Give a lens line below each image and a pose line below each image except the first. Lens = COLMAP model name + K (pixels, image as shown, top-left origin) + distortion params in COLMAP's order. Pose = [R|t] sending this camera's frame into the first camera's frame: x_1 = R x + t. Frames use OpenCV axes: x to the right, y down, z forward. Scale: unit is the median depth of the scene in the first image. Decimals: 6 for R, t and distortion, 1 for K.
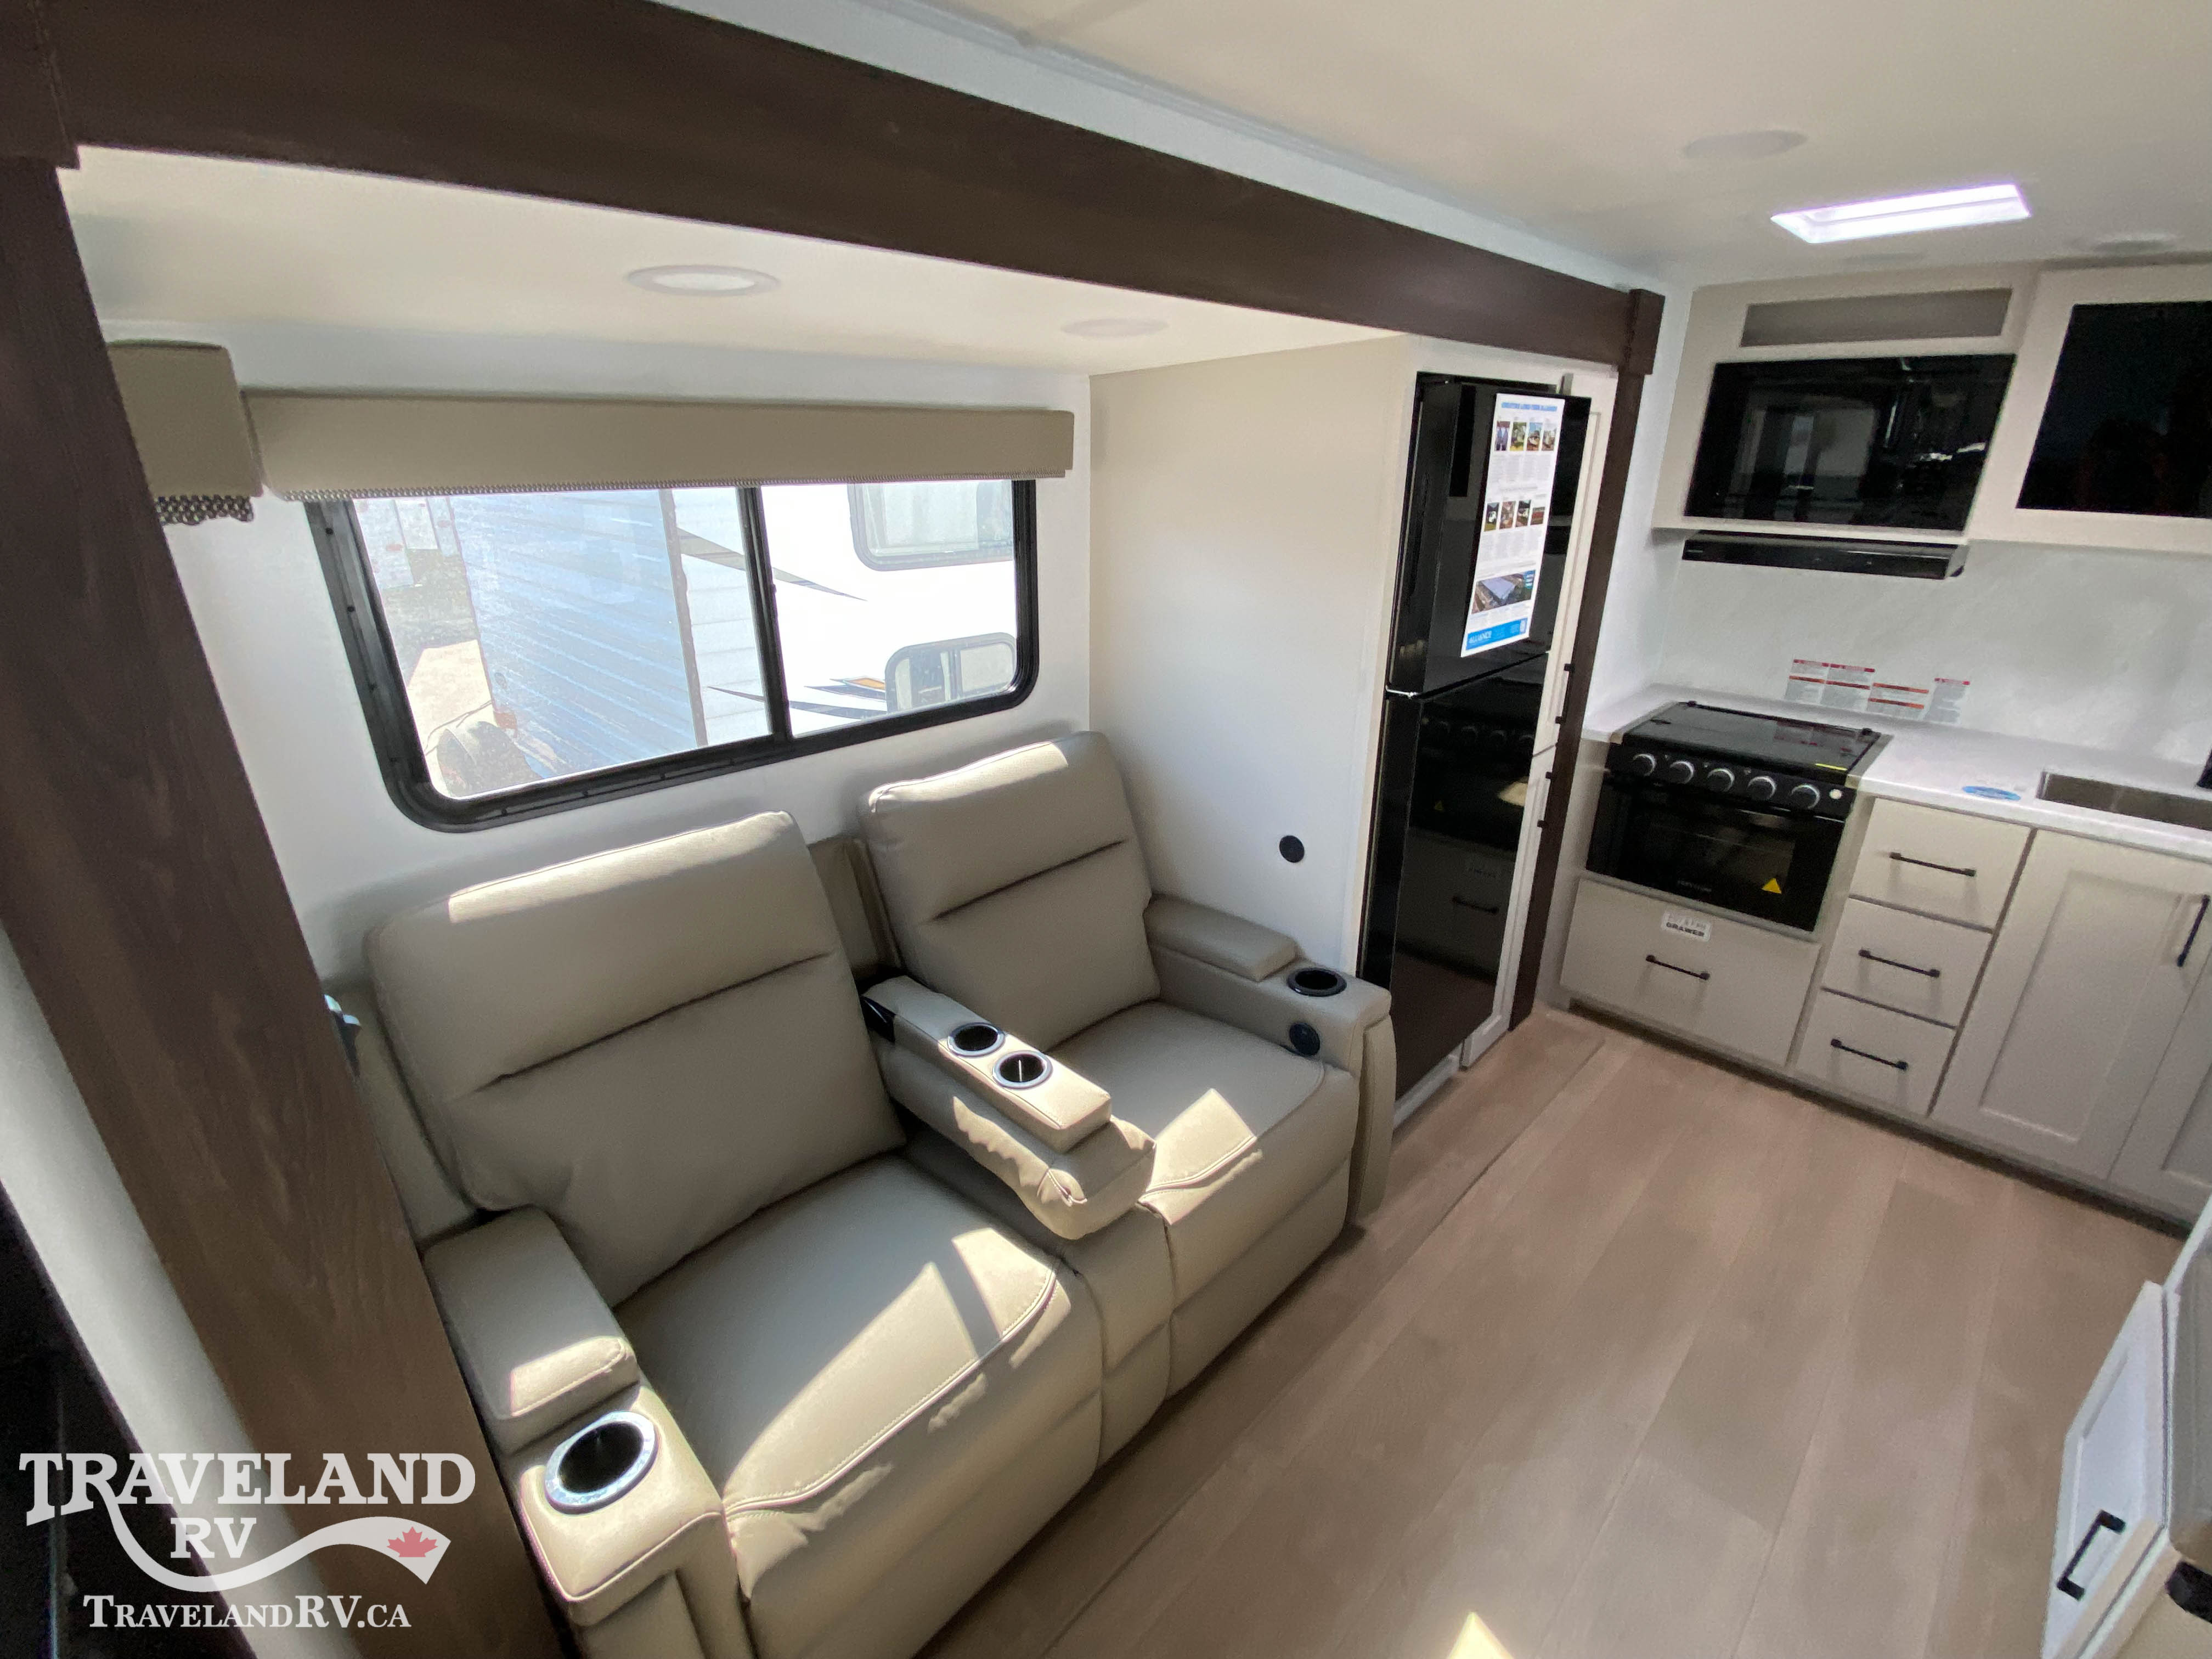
lens RADIAL K [[961.1, 0, 1106.0], [0, 961.1, 829.5], [0, 0, 1]] dist [0.017156, -0.017713]
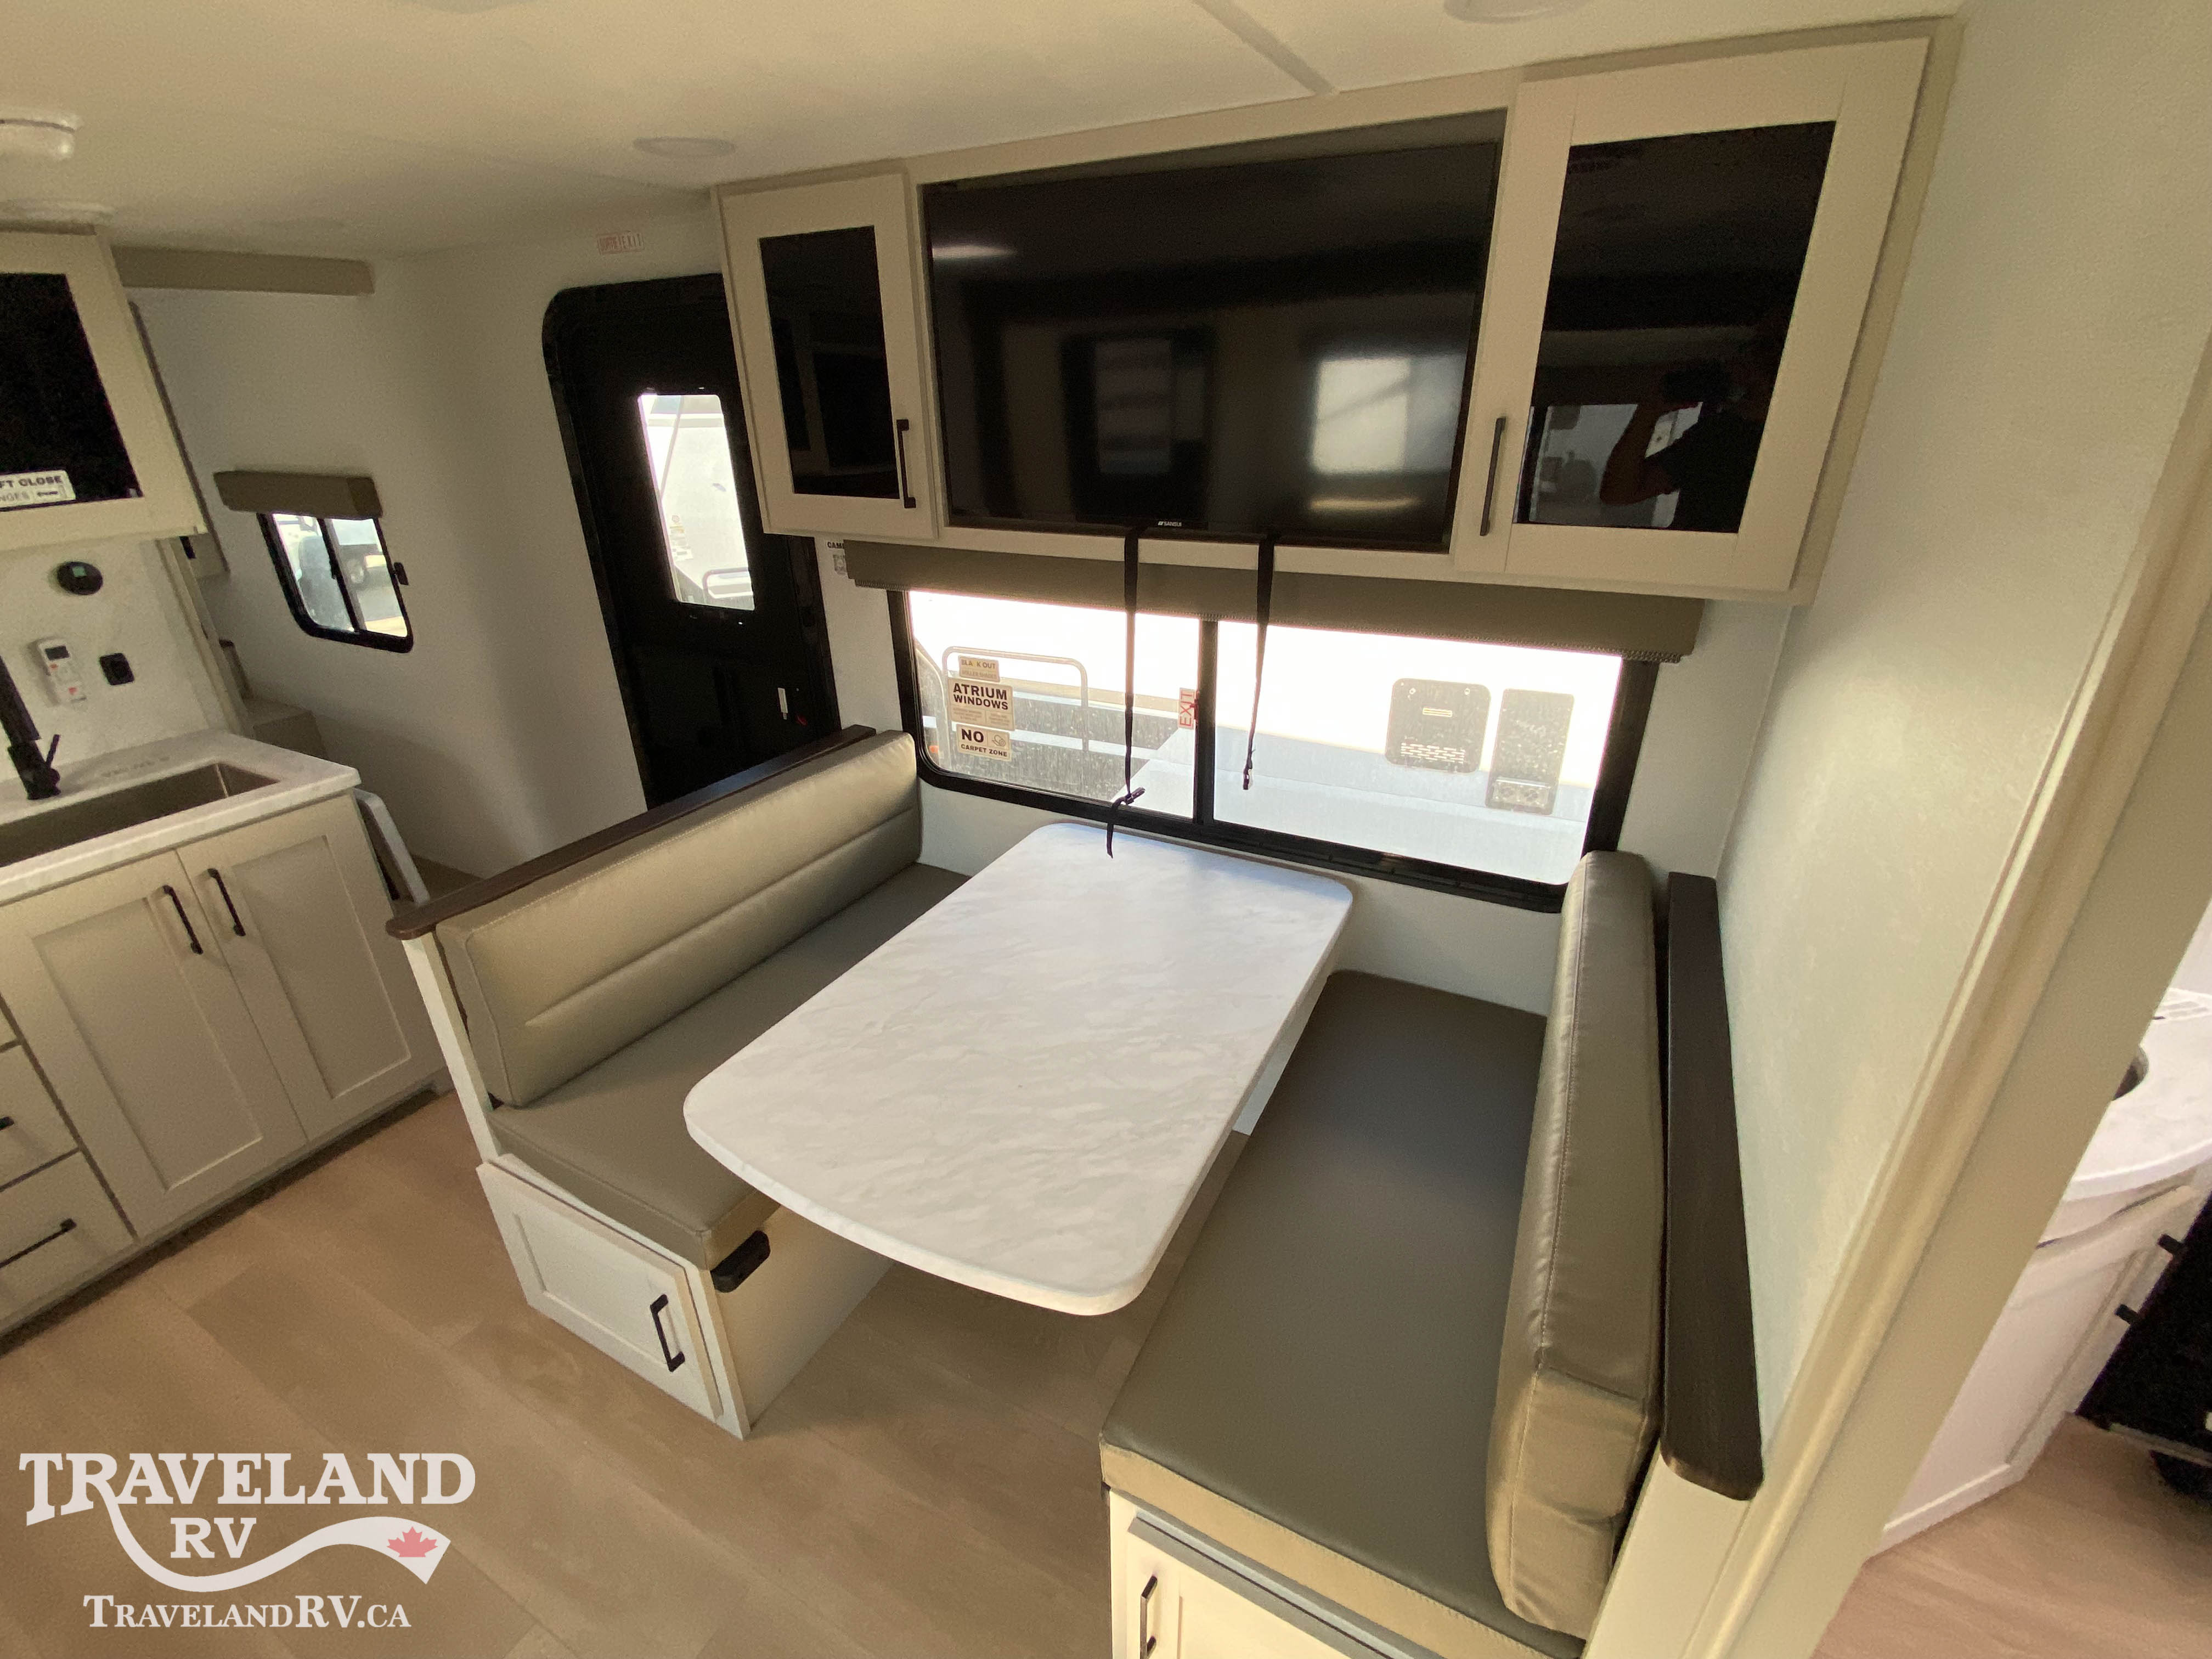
lens RADIAL K [[961.1, 0, 1106.0], [0, 961.1, 829.5], [0, 0, 1]] dist [0.017156, -0.017713]
pose [[-0.287211, -0.392720, 0.873659, 0.014663], [0.364252, 0.798787, 0.478810, -0.093809], [-0.885906, 0.455752, -0.086371, 0.169507]]
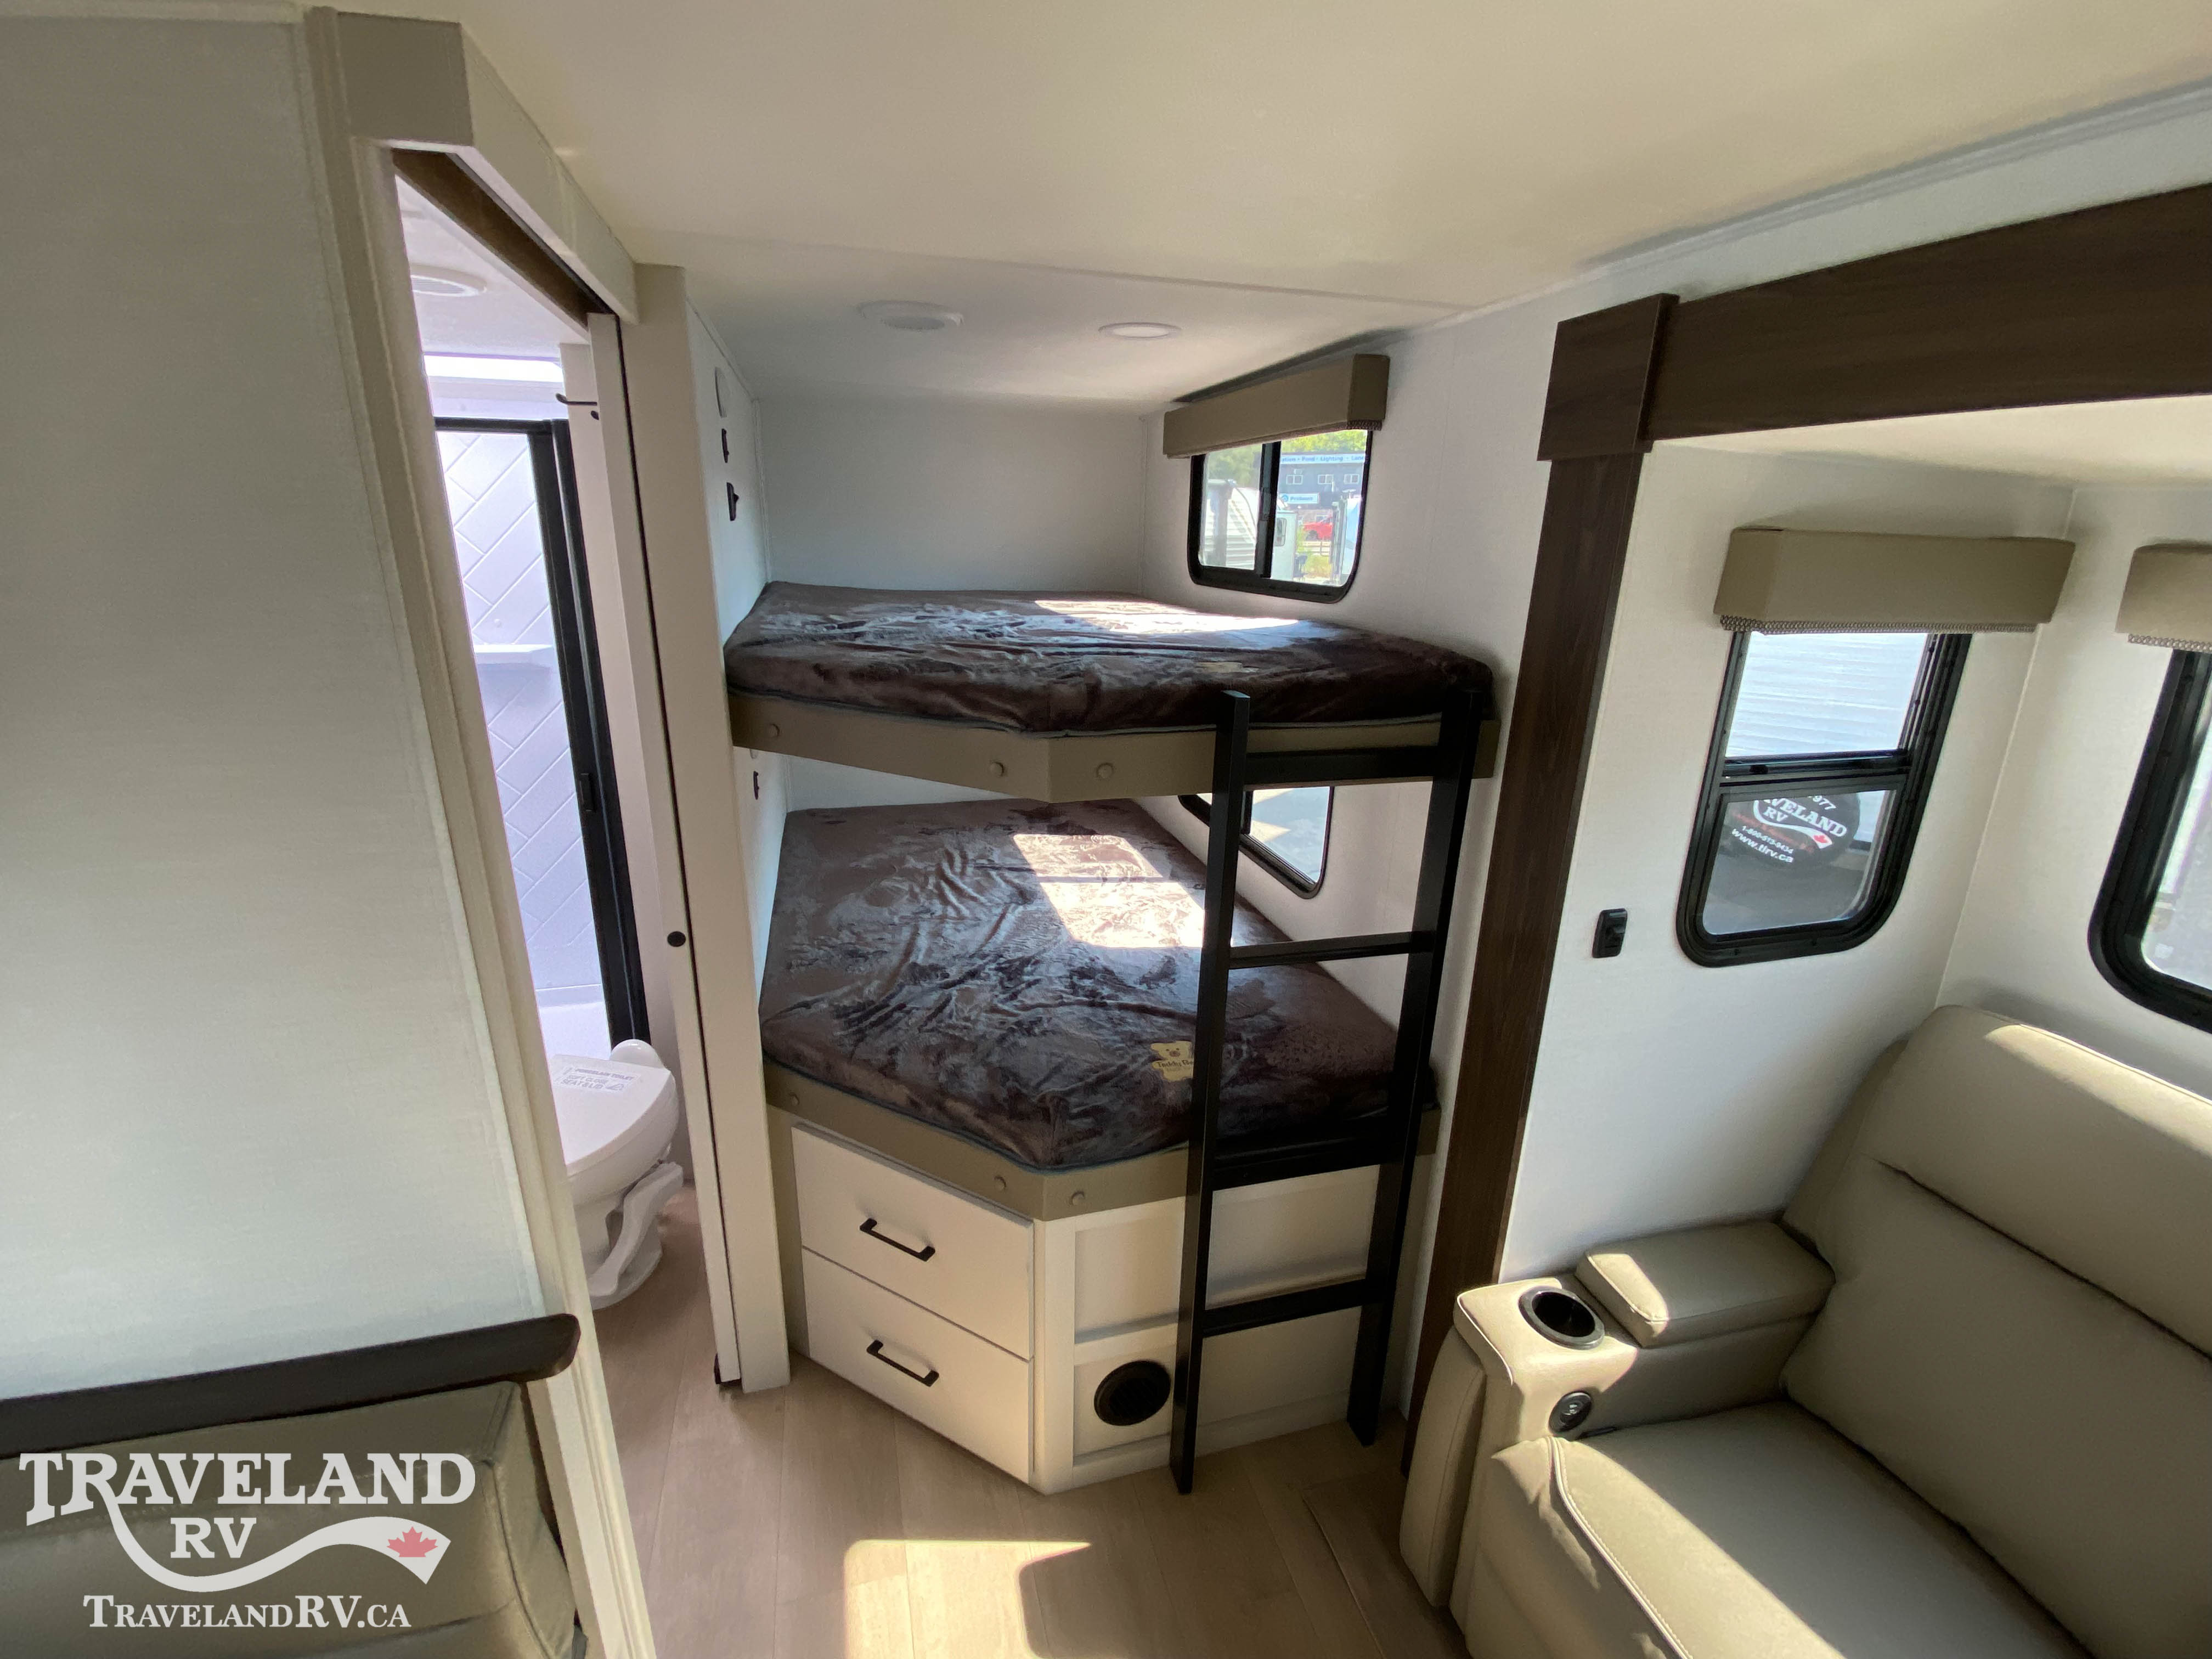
lens RADIAL K [[938.2, 0, 1104.2], [0, 938.2, 825.4], [0, 0, 1]] dist [0.036893, -0.027992]
pose [[-0.488050, 0.250886, -0.835981, 0.365798], [-0.338393, 0.828493, 0.446194, -0.143858], [0.804548, 0.500655, -0.319448, 0.289877]]
